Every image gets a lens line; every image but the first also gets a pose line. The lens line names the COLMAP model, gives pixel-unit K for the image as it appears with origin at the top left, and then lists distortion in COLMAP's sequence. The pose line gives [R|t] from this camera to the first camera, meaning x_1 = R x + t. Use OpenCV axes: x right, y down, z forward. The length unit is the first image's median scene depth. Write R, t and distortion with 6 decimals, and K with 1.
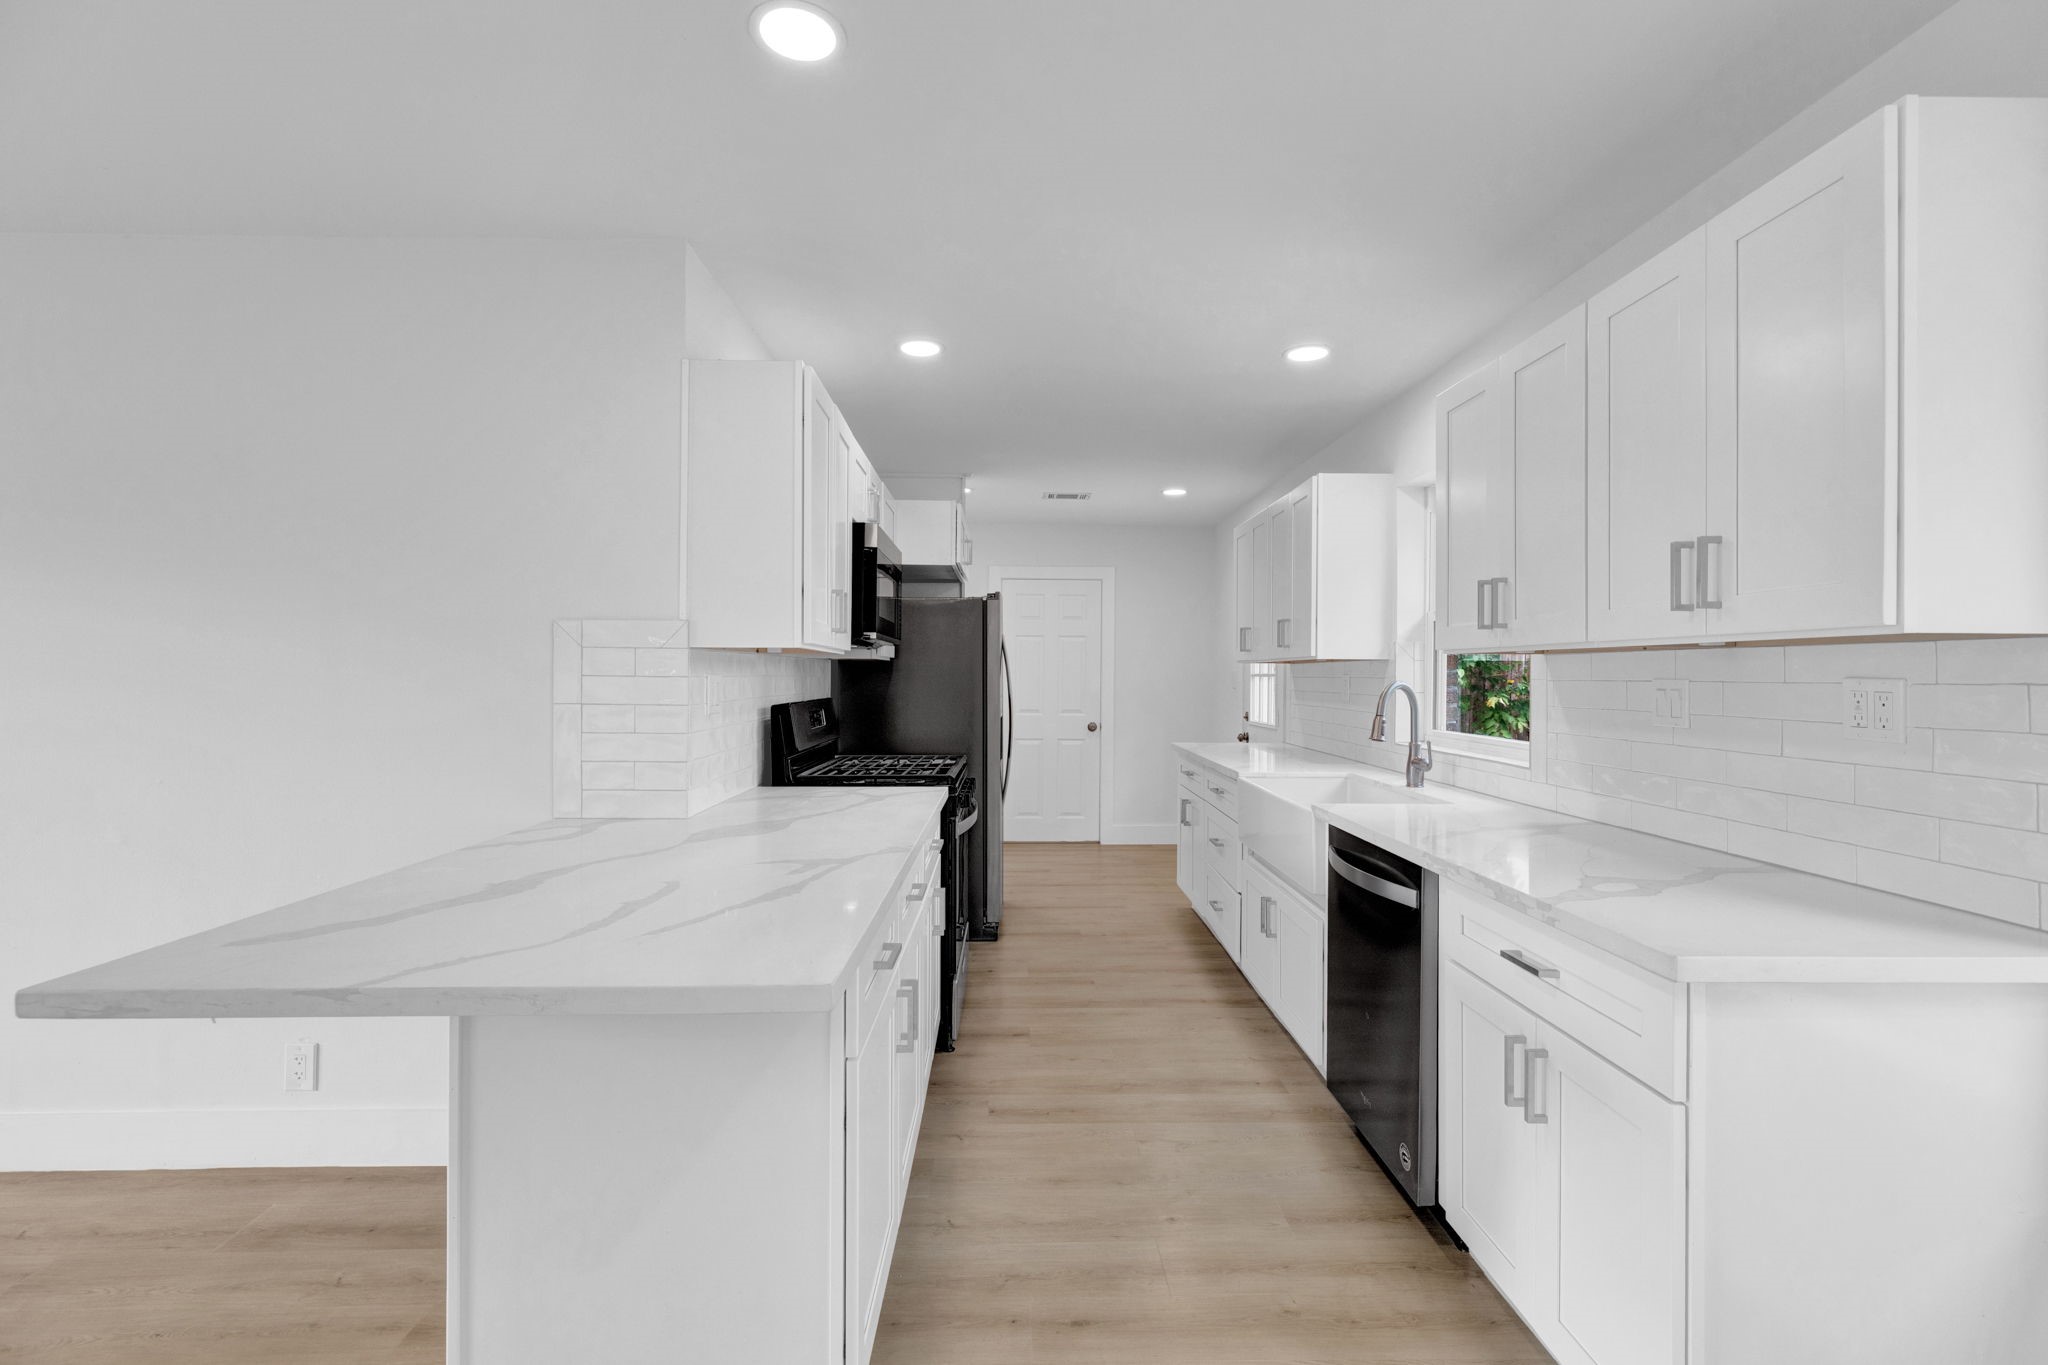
lens RADIAL K [[919.8, 0, 1016.0], [0, 919.8, 680.3], [0, 0, 1]] dist [0.000526, -0.001427]
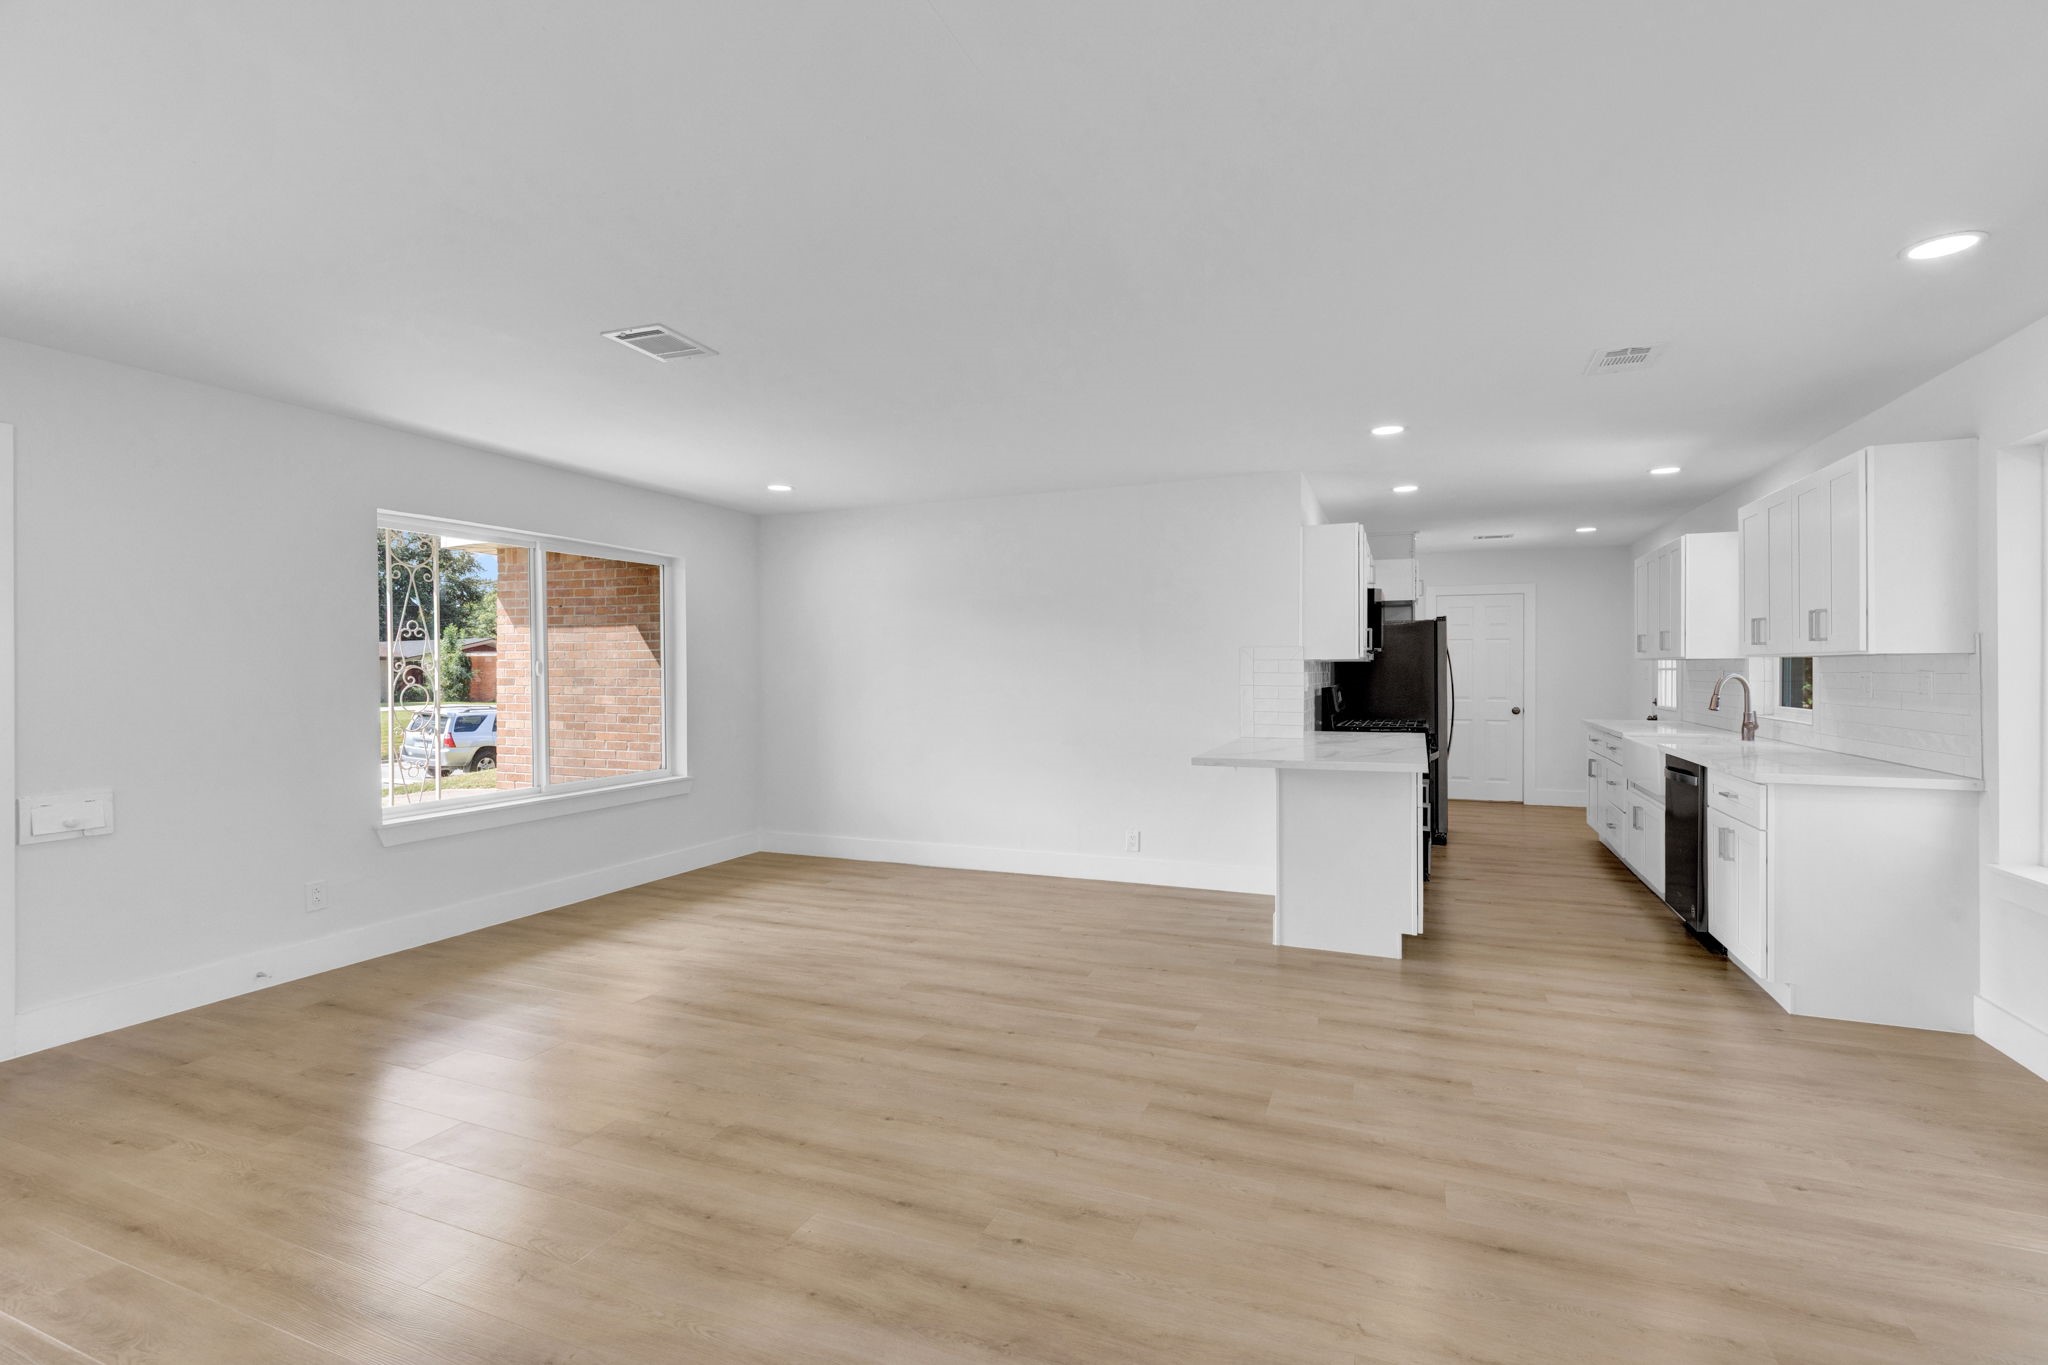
lens RADIAL K [[919.8, 0, 1025.1], [0, 919.8, 674.4], [0, 0, 1]] dist [0.000526, -0.001427]
pose [[0.917787, -0.004915, -0.397044, -0.071758], [0.004527, 0.999988, -0.001915, 0.000504], [0.397048, -0.000040, 0.917798, -0.899045]]
